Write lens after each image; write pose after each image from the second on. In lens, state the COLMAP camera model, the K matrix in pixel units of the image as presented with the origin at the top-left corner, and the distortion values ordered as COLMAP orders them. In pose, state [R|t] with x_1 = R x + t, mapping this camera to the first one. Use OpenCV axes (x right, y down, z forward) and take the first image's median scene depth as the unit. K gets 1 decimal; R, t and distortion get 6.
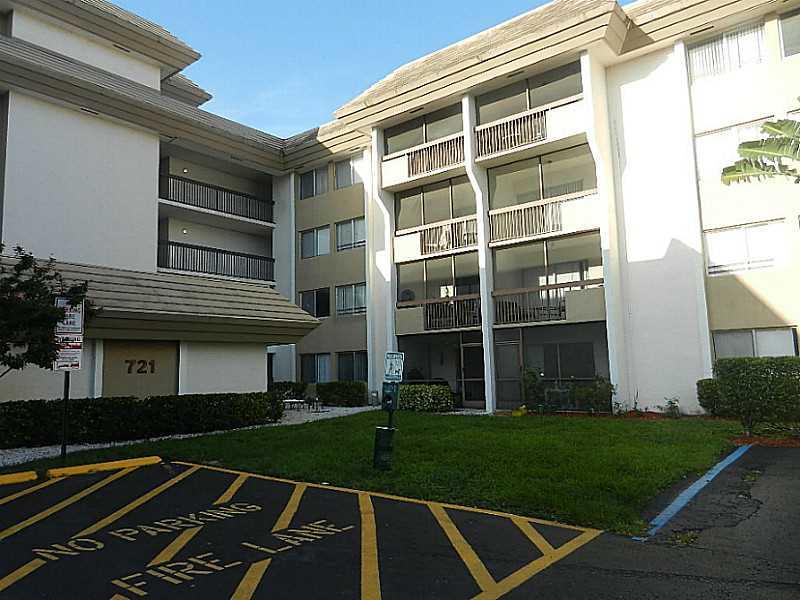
lens RADIAL K [[600.0, 0, 400.0], [0, 600.0, 300.0], [0, 0, 1]] dist [0.004711, 0.004683]
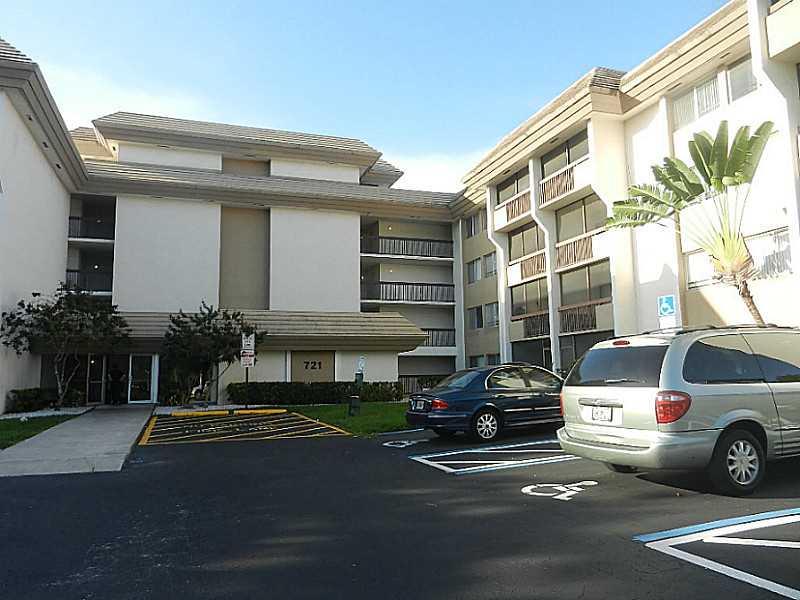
lens RADIAL K [[600.0, 0, 400.0], [0, 600.0, 300.0], [0, 0, 1]] dist [0.004711, 0.004683]
pose [[0.848313, -0.056677, -0.526453, 0.539739], [0.057104, 0.998249, -0.015452, -0.029038], [0.526406, -0.016955, 0.850064, -0.271018]]
